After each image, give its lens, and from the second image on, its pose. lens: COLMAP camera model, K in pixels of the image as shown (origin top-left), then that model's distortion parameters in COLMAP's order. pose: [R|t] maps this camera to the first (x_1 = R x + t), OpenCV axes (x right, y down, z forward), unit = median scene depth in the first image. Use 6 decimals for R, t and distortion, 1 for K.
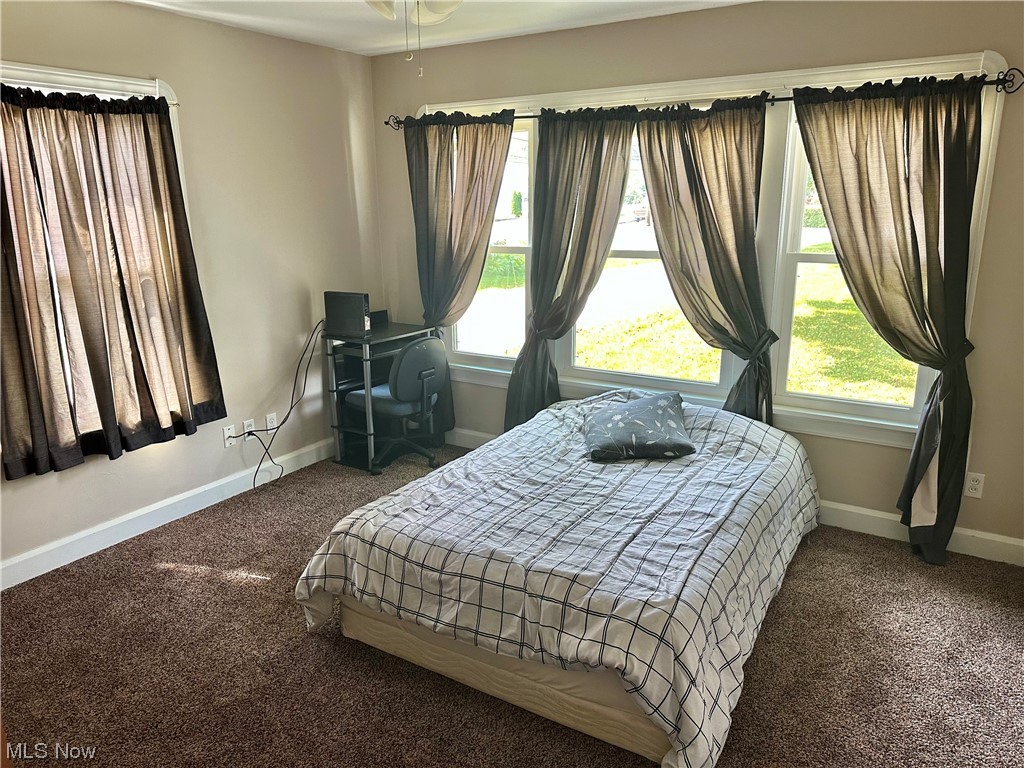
lens RADIAL K [[728.3, 0, 512.0], [0, 728.3, 384.0], [0, 0, 1]] dist [0.004430, -0.005116]
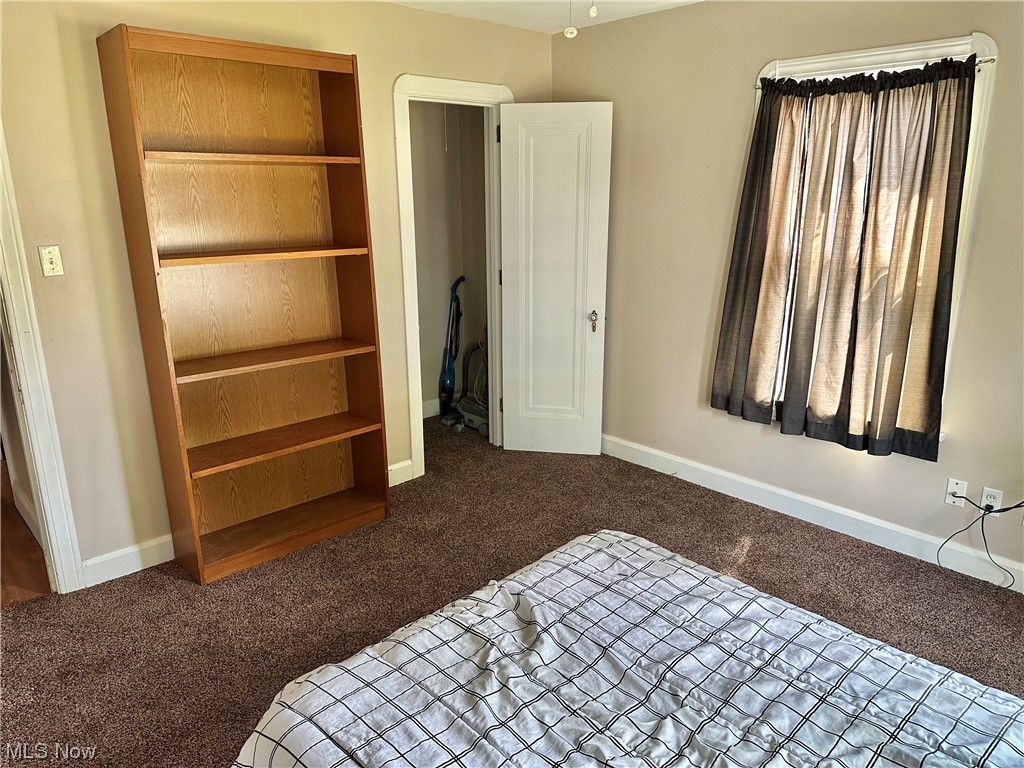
lens RADIAL K [[728.3, 0, 512.0], [0, 728.3, 384.0], [0, 0, 1]] dist [0.004430, -0.005116]
pose [[-0.272650, 0.270115, -0.923418, 0.498429], [-0.230001, 0.913653, 0.335169, -0.218868], [0.934217, 0.303770, -0.186981, 0.798267]]
